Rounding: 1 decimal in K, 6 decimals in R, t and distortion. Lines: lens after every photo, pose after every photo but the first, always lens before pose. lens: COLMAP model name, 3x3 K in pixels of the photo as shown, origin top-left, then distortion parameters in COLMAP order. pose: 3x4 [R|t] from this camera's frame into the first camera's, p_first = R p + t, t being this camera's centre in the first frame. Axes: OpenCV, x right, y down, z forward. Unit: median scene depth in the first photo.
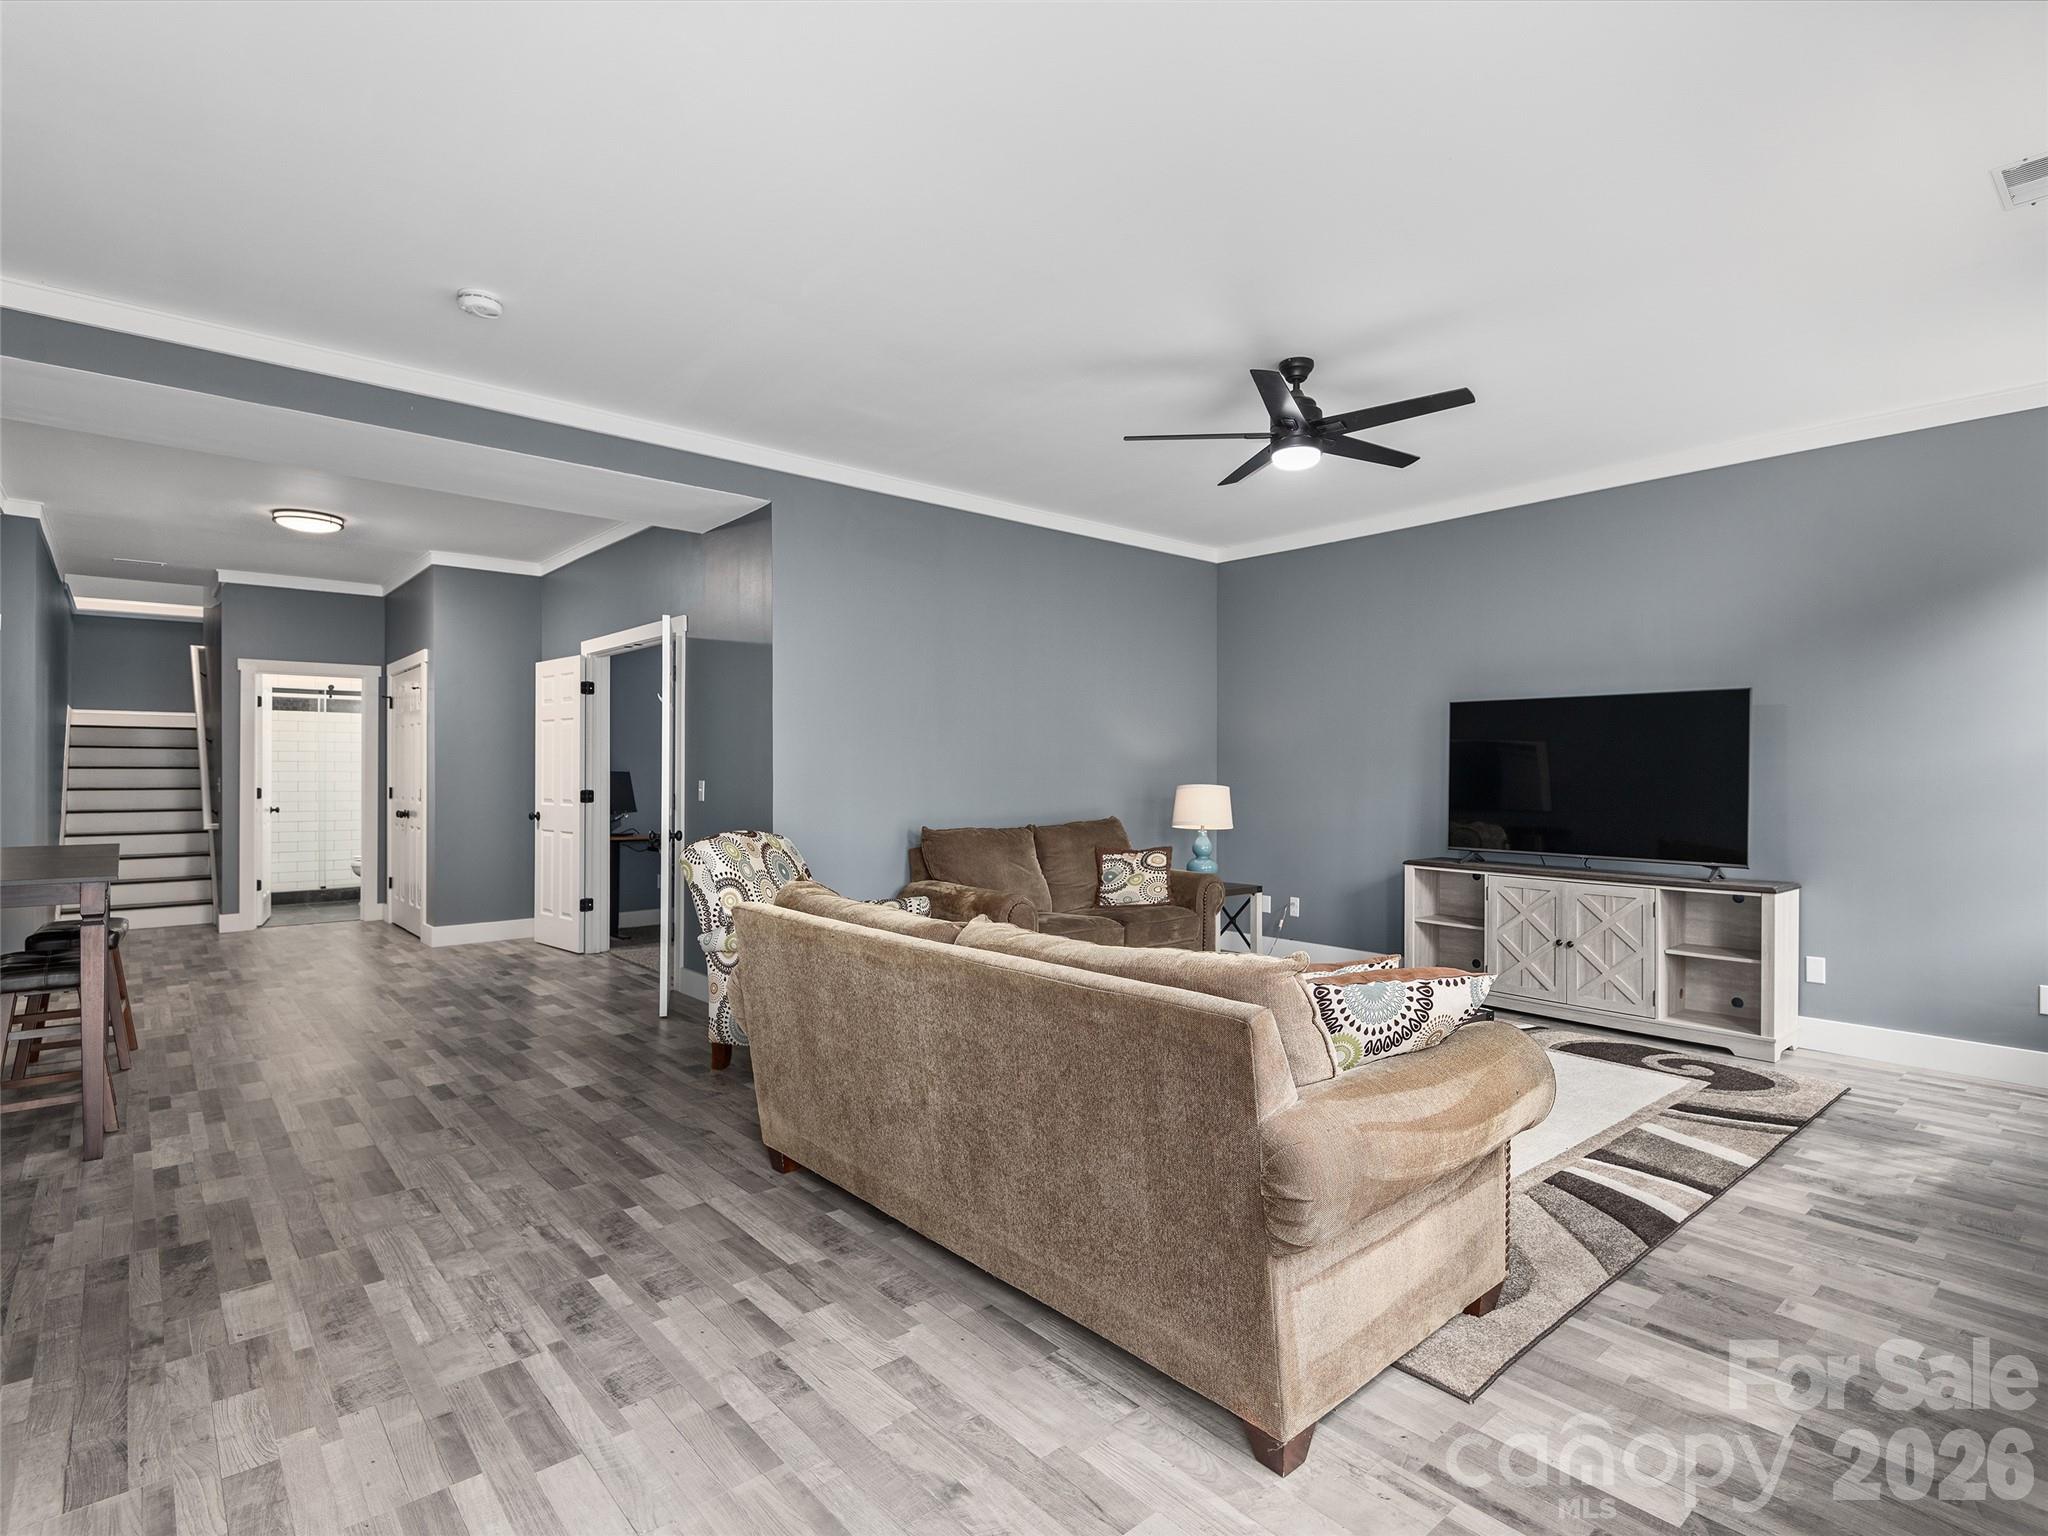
lens RADIAL K [[1028.3, 0, 1024.0], [0, 1028.3, 768.0], [0, 0, 1]] dist [0.000476, -0.000039]
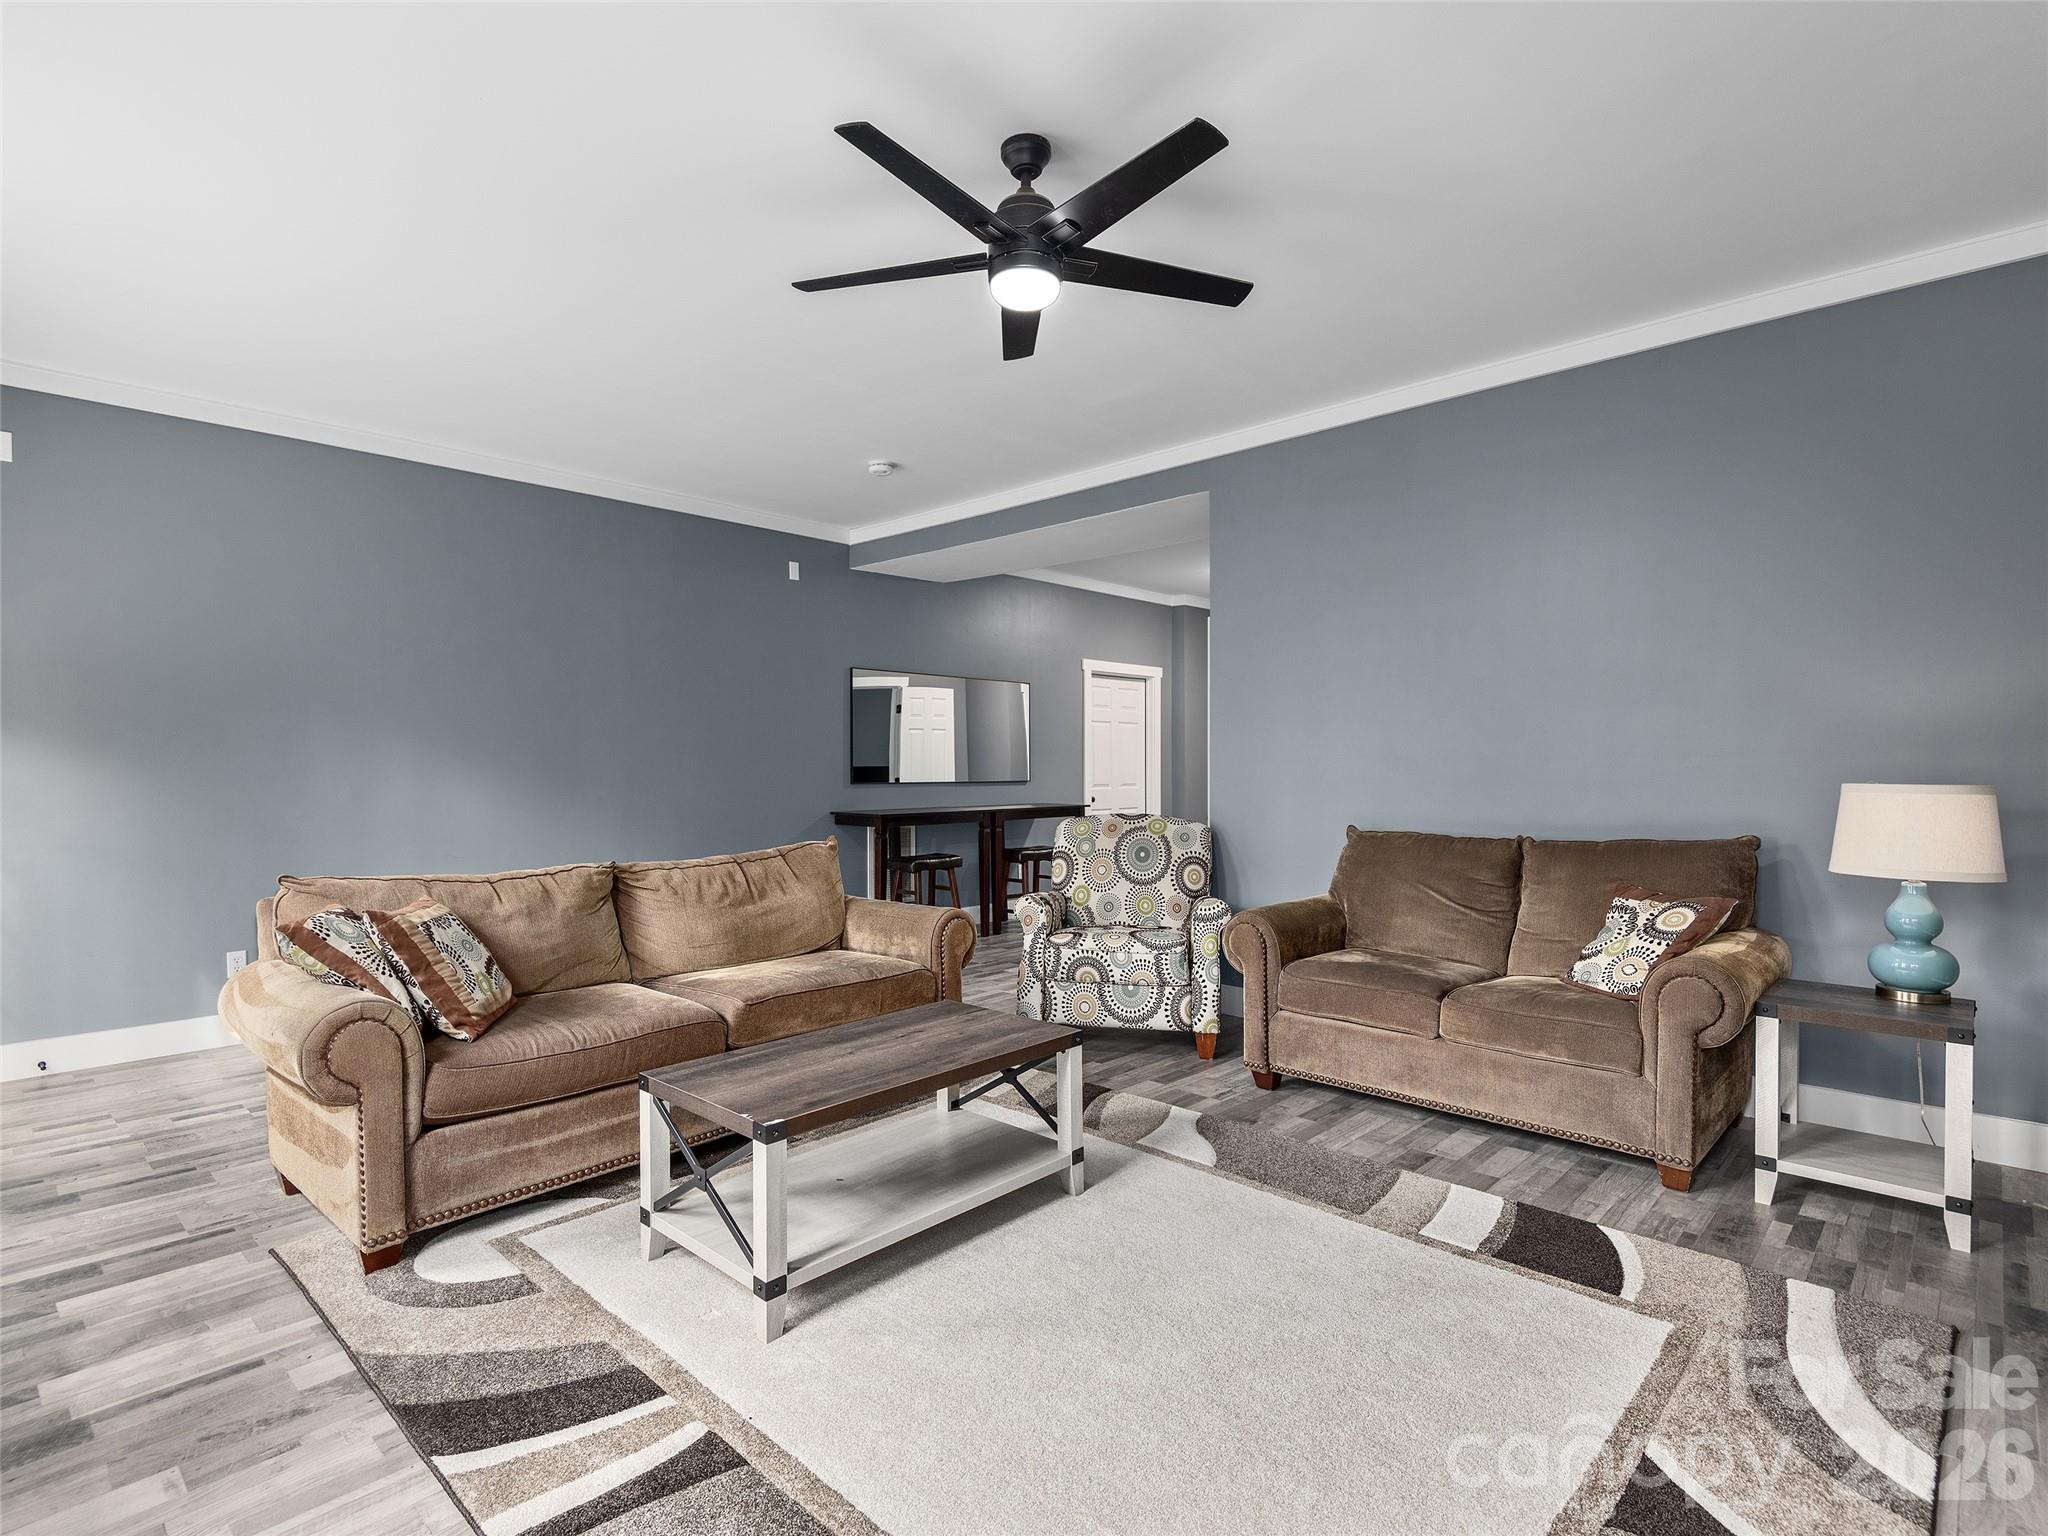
lens RADIAL K [[1028.3, 0, 1024.0], [0, 1028.3, 768.0], [0, 0, 1]] dist [0.000476, -0.000039]
pose [[0.124254, -0.002663, -0.992247, 0.787297], [-0.000230, 0.999996, -0.002712, 0.018239], [0.992250, 0.000565, 0.124253, 0.774400]]
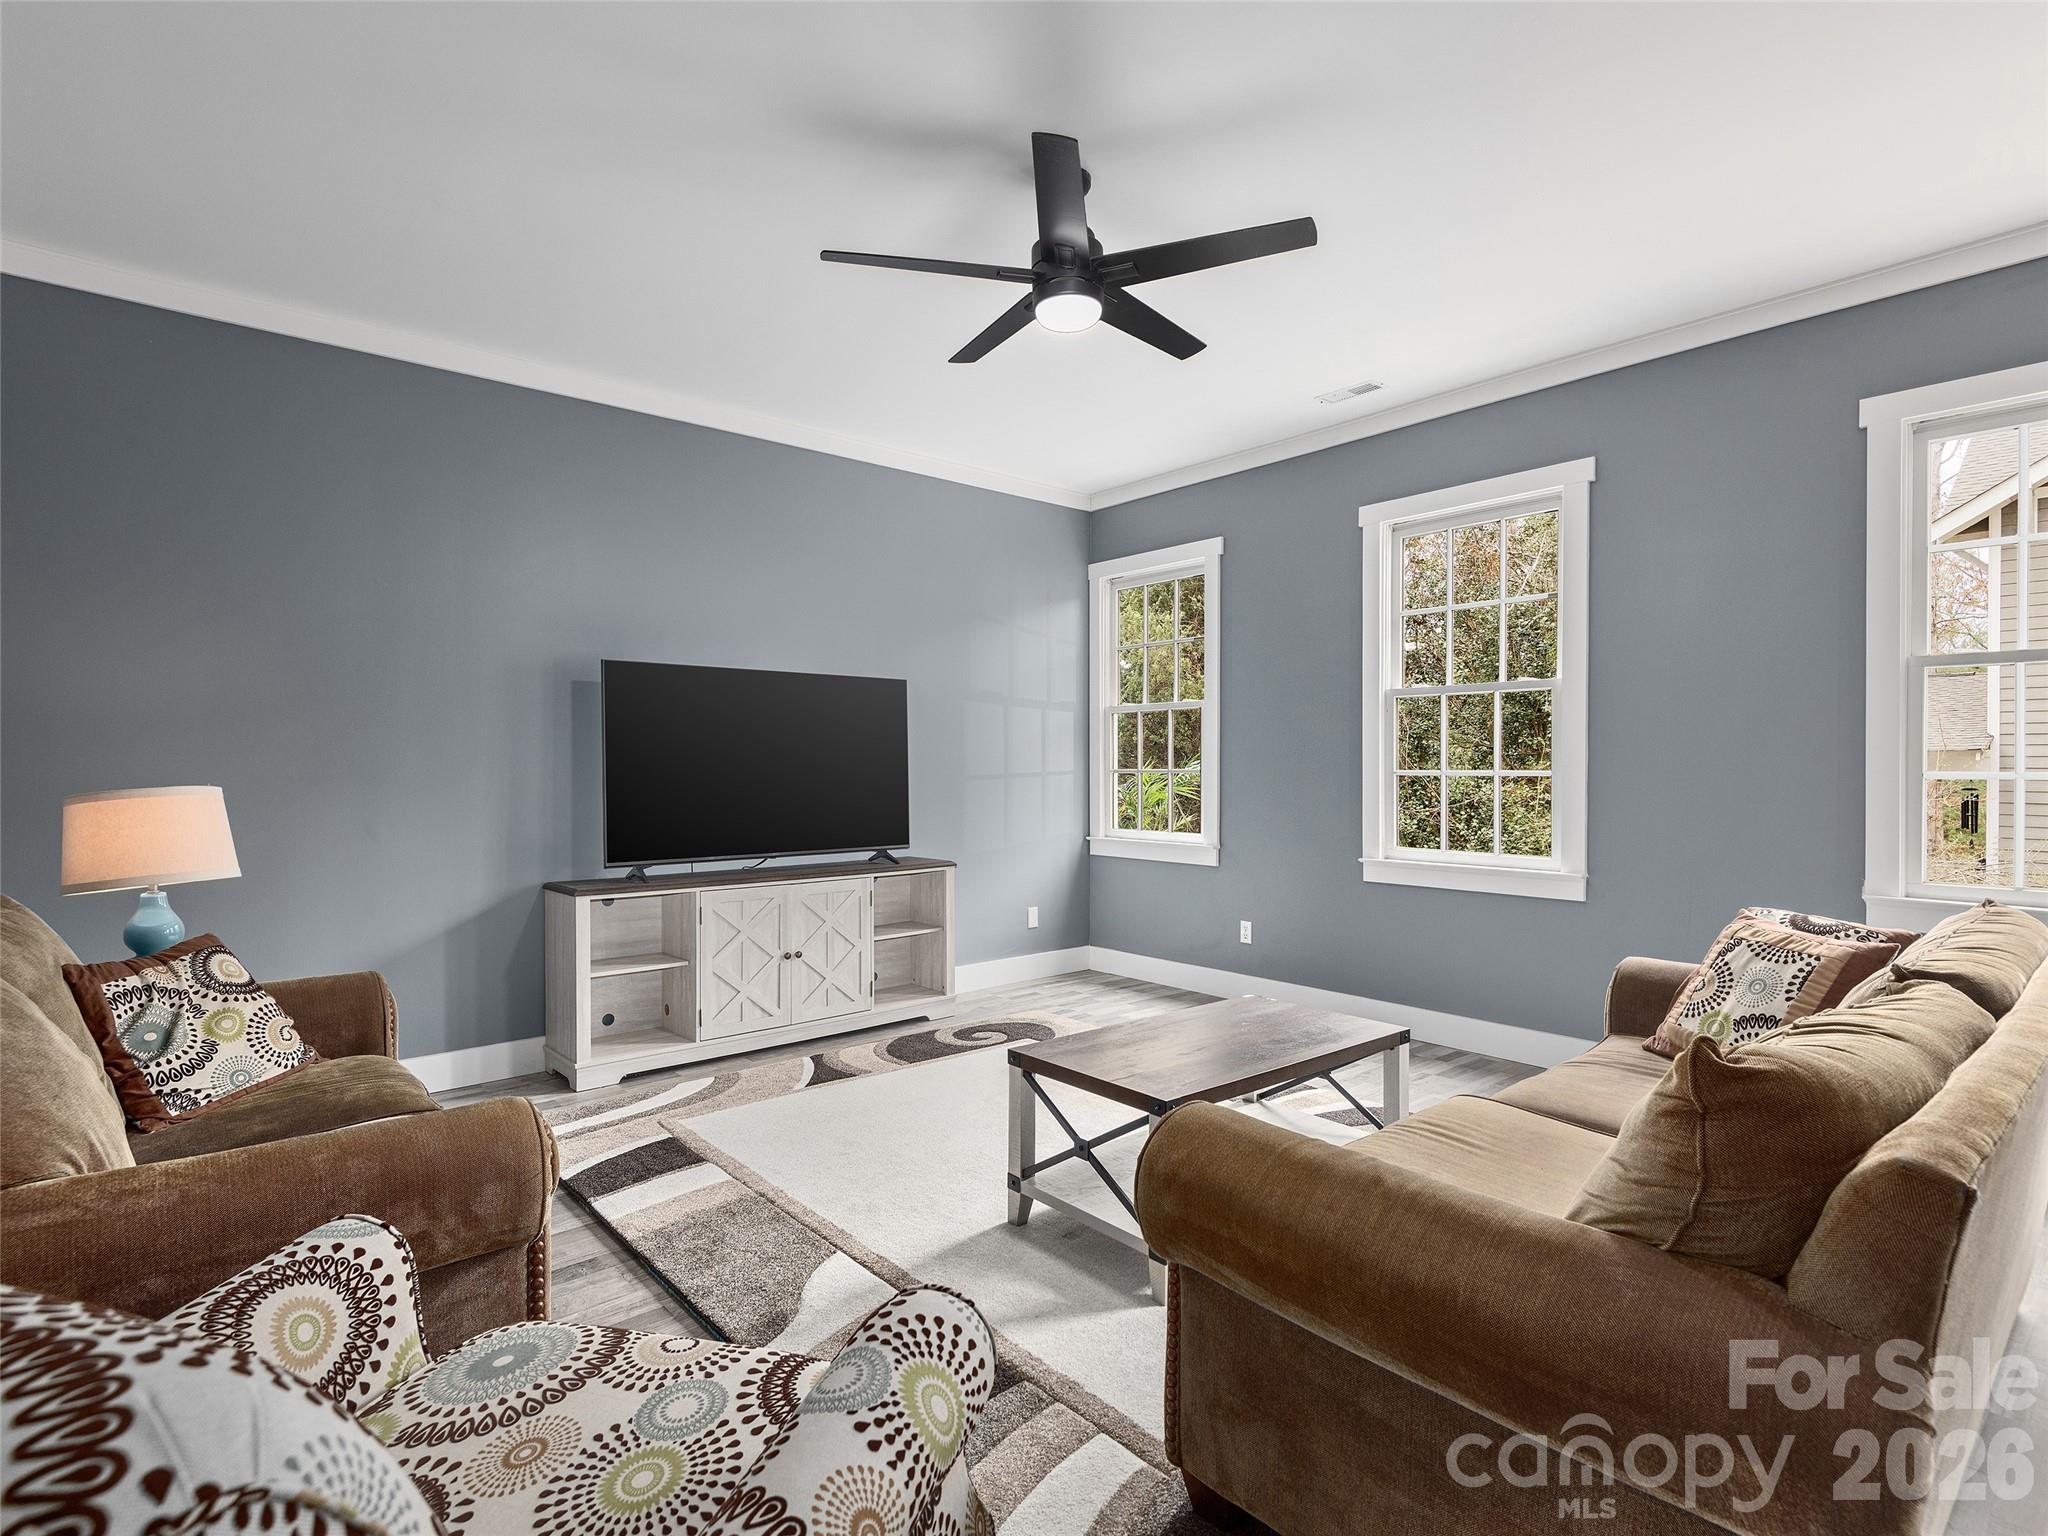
lens RADIAL K [[1028.3, 0, 1024.0], [0, 1028.3, 768.0], [0, 0, 1]] dist [0.000476, -0.000039]
pose [[-0.008626, -0.007668, 0.999933, -0.372984], [-0.003497, 0.999965, 0.007638, 0.005491], [-0.999957, -0.003431, -0.008652, 0.877871]]
